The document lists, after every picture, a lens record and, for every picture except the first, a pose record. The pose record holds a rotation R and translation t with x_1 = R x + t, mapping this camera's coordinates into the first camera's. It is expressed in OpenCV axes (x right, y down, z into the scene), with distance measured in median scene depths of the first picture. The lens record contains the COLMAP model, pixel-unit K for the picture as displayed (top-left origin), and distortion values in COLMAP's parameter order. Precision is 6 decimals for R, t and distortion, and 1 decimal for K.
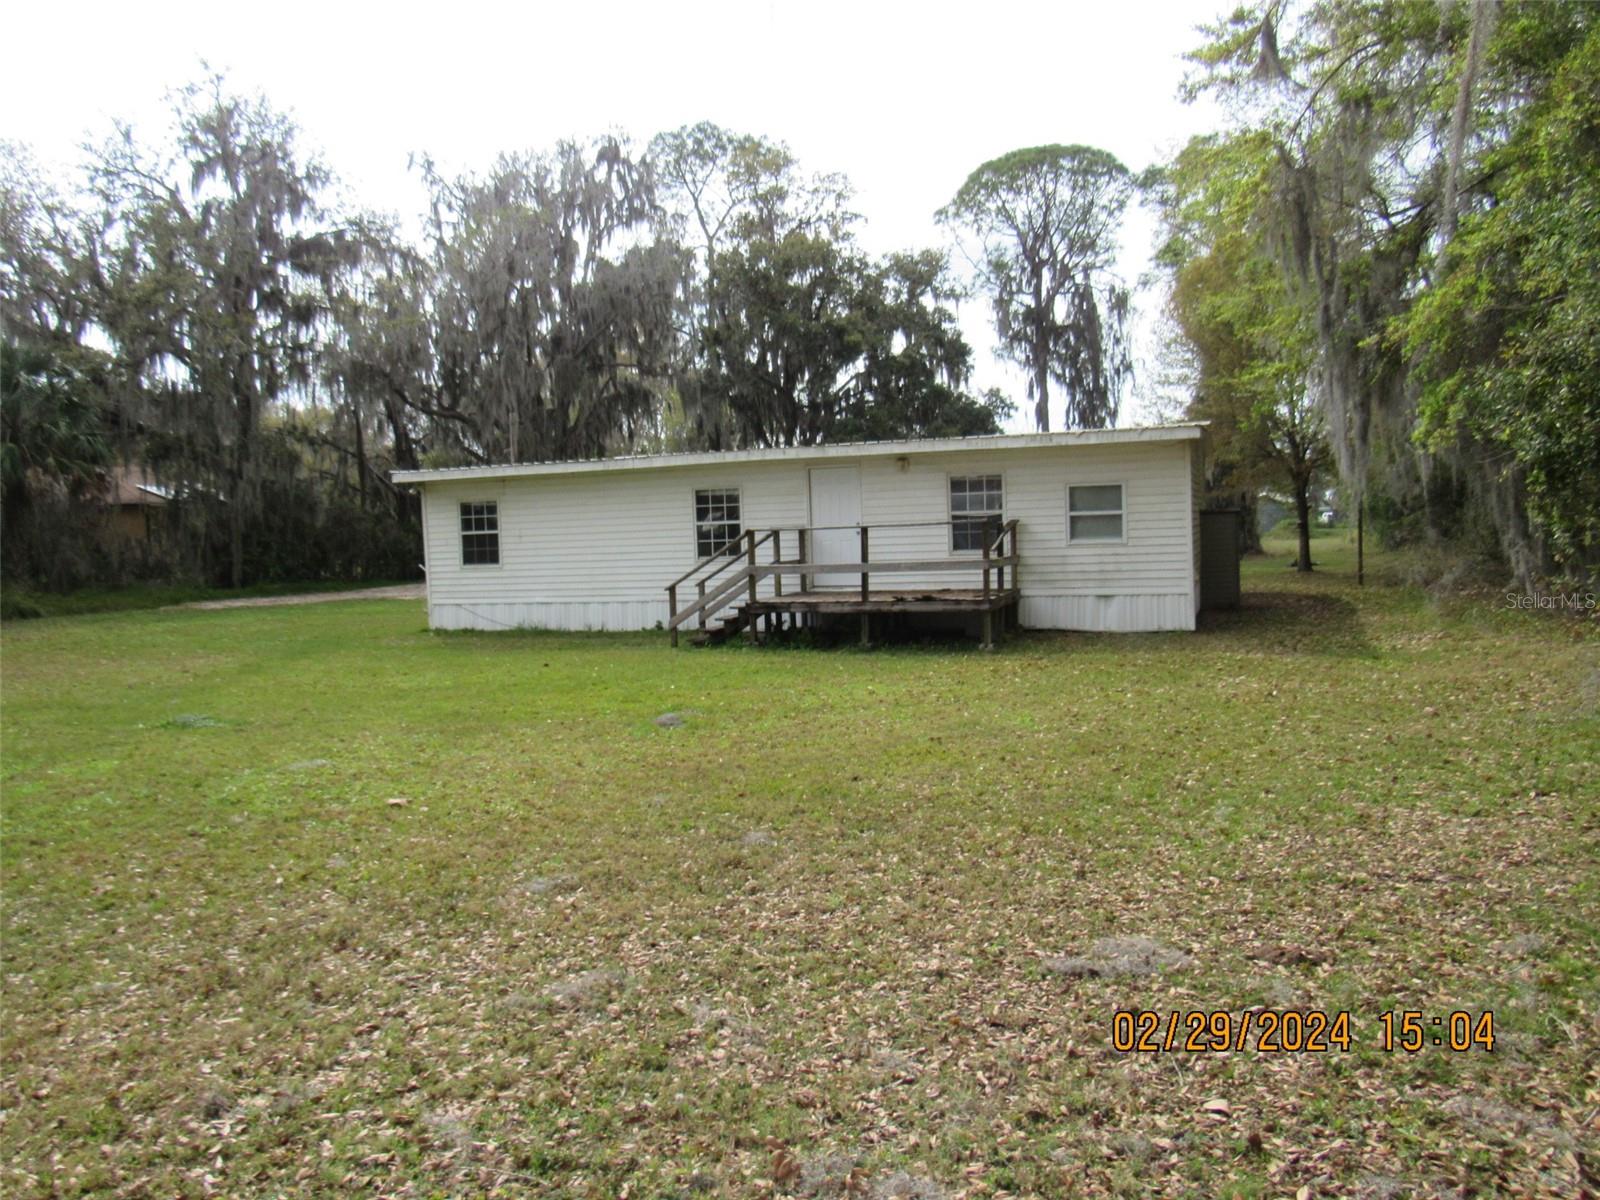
lens RADIAL K [[1108.2, 0, 796.4], [0, 1108.2, 564.3], [0, 0, 1]] dist [0.066106, 0.001022]
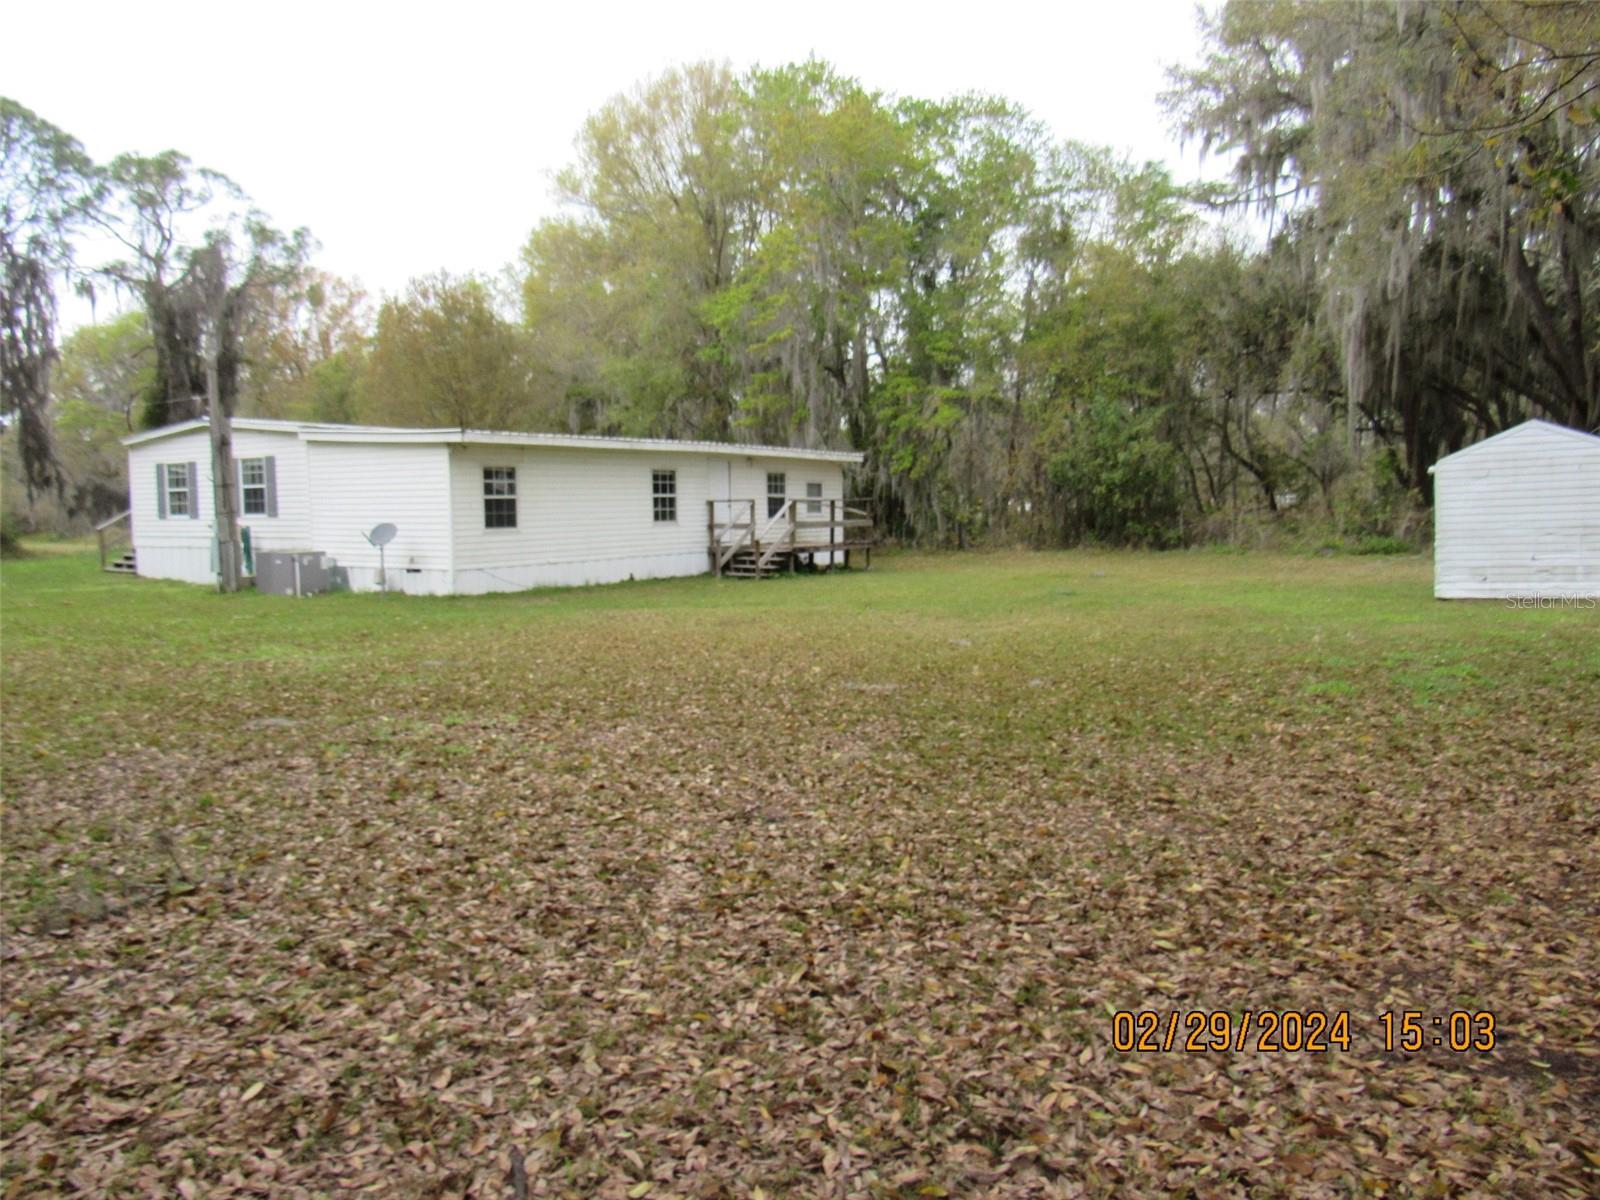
lens RADIAL K [[1147.8, 0, 803.8], [0, 1147.8, 593.5], [0, 0, 1]] dist [-0.009775, 0.005526]
pose [[0.196490, -0.043996, 0.979518, -0.465625], [0.038079, 0.998582, 0.037213, 0.011560], [-0.979766, 0.029987, 0.197887, 0.192902]]
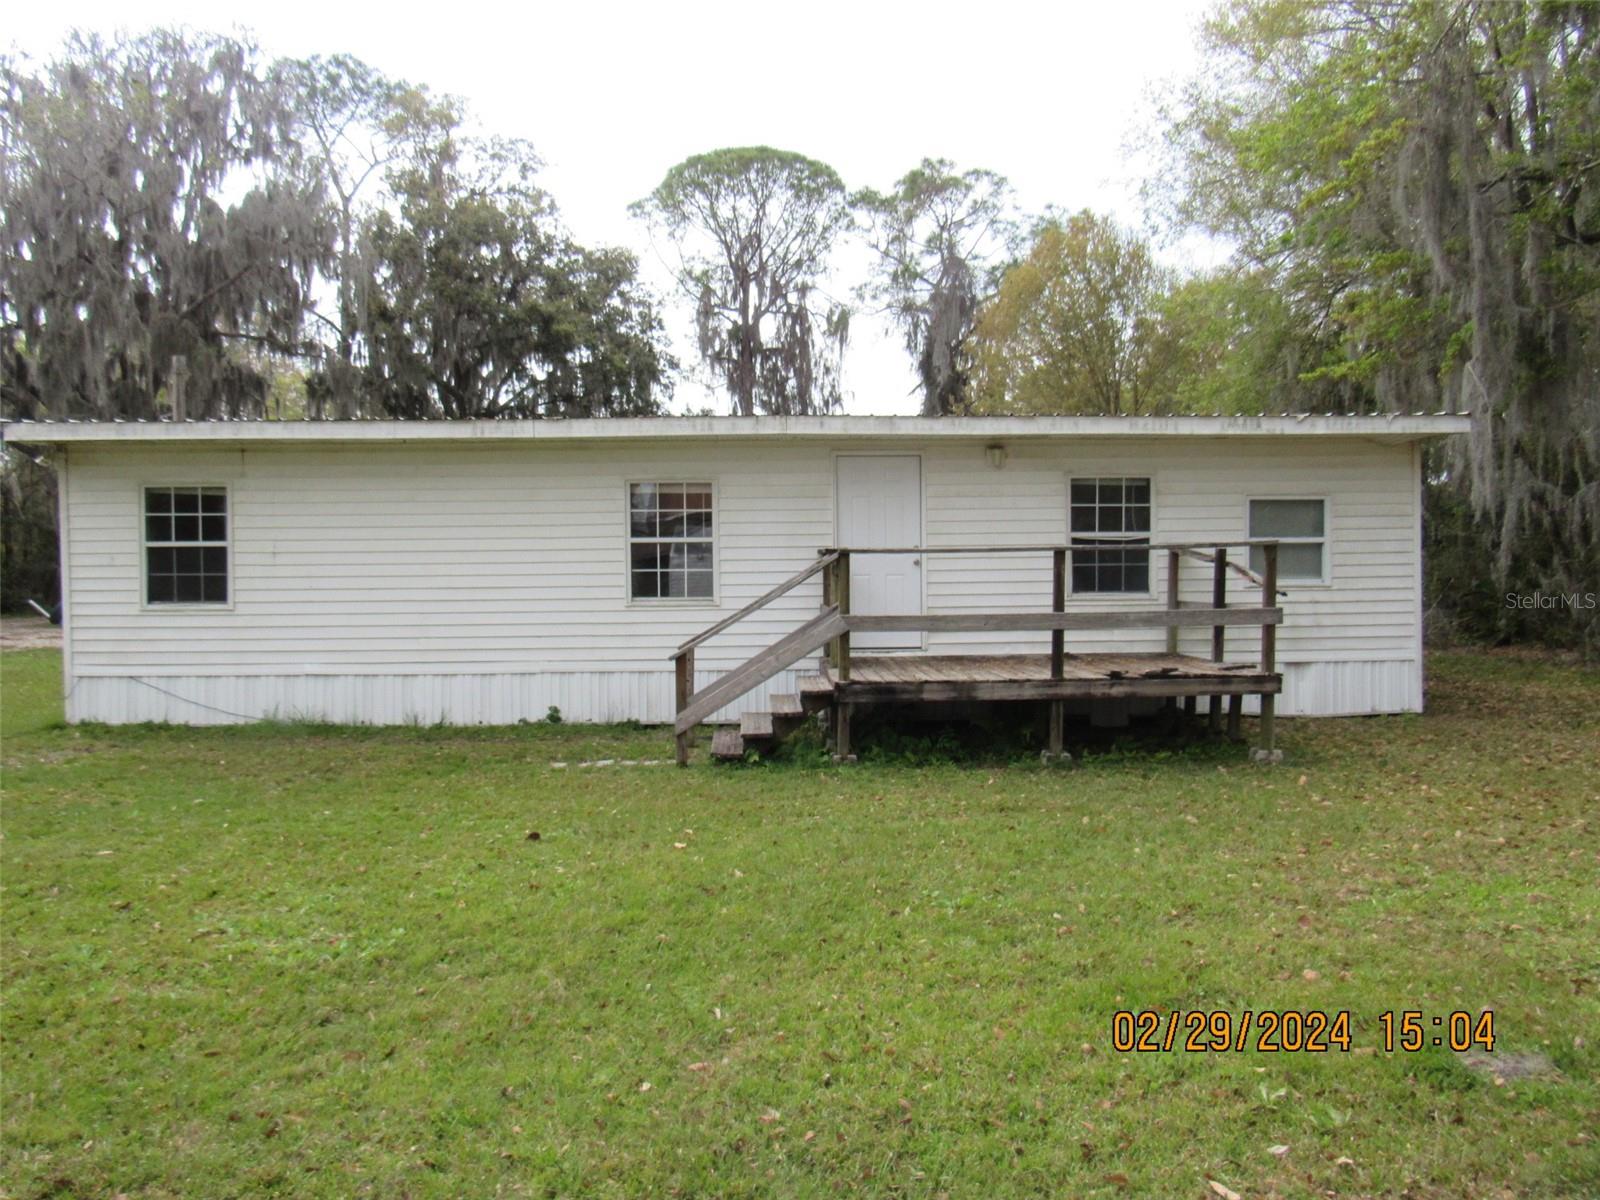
lens RADIAL K [[1147.8, 0, 803.8], [0, 1147.8, 593.5], [0, 0, 1]] dist [-0.009775, 0.005526]
pose [[0.931752, 0.018327, 0.362633, -0.076028], [-0.013002, 0.999769, -0.017119, 0.000361], [-0.362863, 0.011236, 0.931775, 0.138722]]
